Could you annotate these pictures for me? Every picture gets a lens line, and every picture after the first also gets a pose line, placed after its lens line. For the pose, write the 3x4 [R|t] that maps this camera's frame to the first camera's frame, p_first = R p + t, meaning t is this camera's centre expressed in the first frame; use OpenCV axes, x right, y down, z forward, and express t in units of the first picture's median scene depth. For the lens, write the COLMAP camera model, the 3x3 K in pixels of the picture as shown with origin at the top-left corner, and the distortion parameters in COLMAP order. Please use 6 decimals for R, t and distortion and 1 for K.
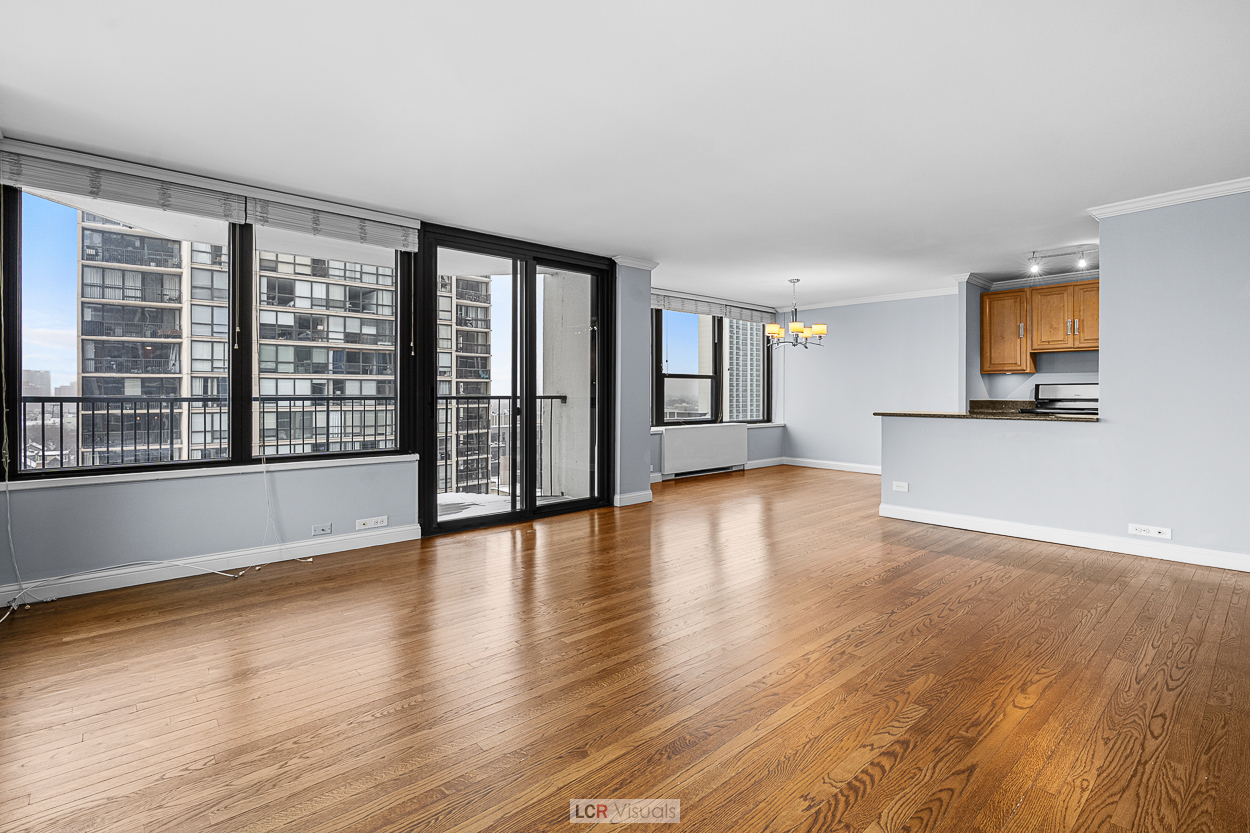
lens RADIAL K [[590.0, 0, 623.4], [0, 590.0, 396.1], [0, 0, 1]] dist [-0.012827, 0.005584]
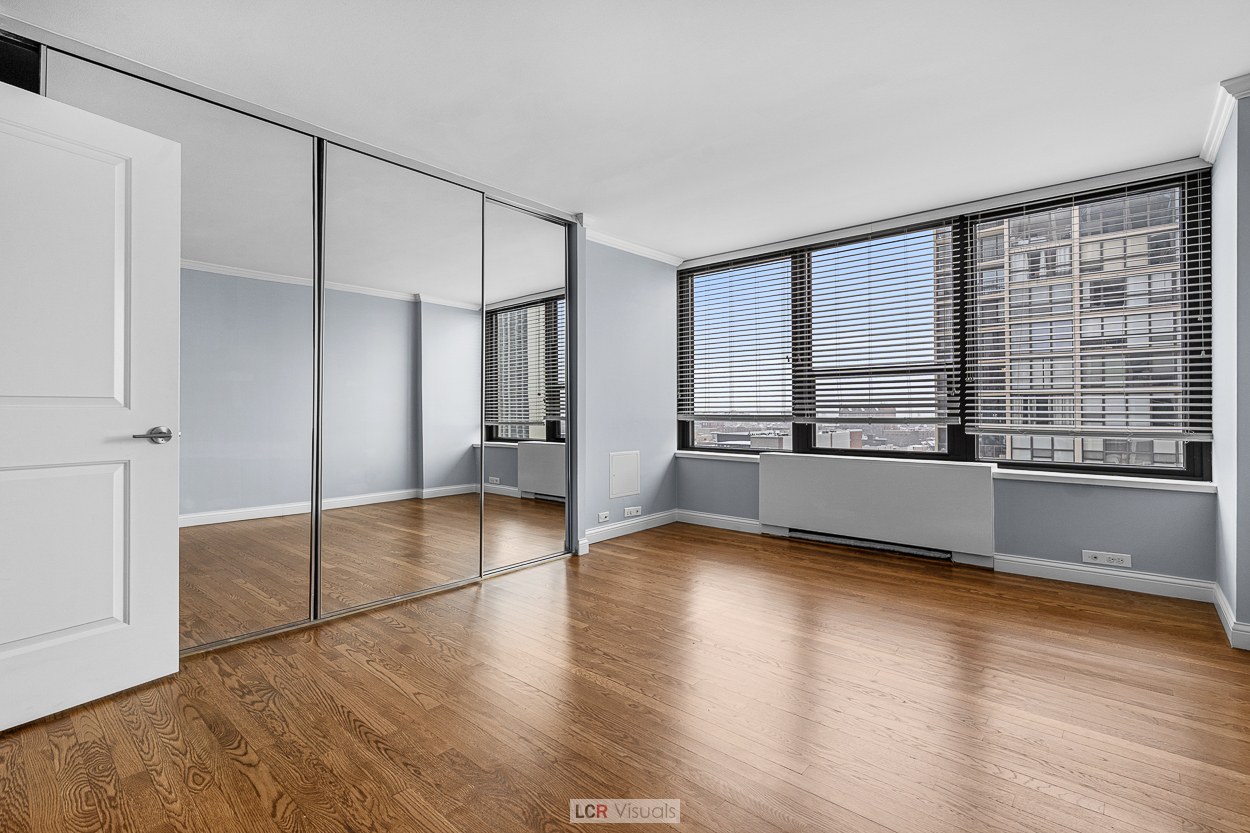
lens RADIAL K [[590.0, 0, 637.4], [0, 590.0, 409.7], [0, 0, 1]] dist [-0.012827, 0.005584]
pose [[0.130266, -0.004525, -0.991469, 0.177105], [-0.006375, 0.999965, -0.005402, 0.002251], [0.991459, 0.007024, 0.130233, 0.196356]]
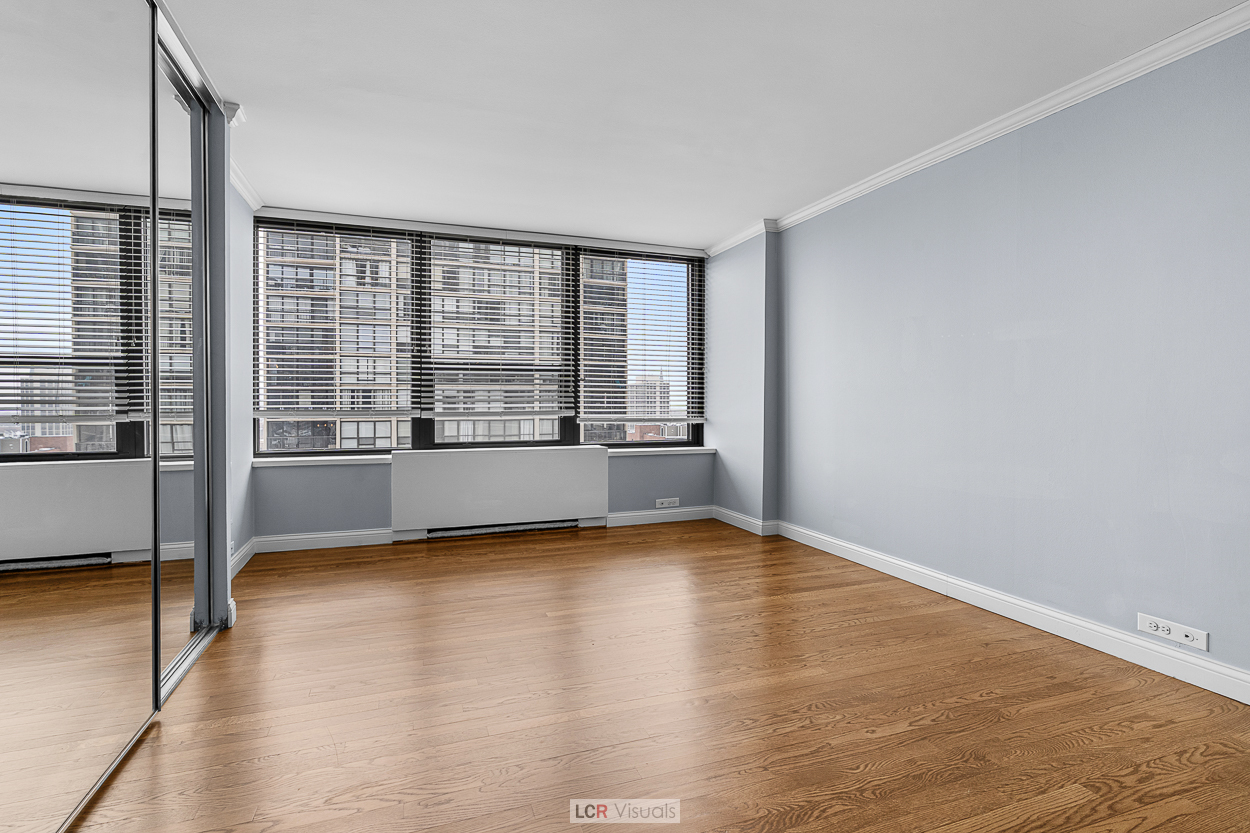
lens RADIAL K [[590.0, 0, 606.9], [0, 590.0, 408.3], [0, 0, 1]] dist [-0.012827, 0.005584]
pose [[0.930190, -0.000577, -0.367079, 0.122610], [0.001324, 0.999998, 0.001782, 0.002134], [0.367077, -0.002144, 0.930188, 0.135927]]
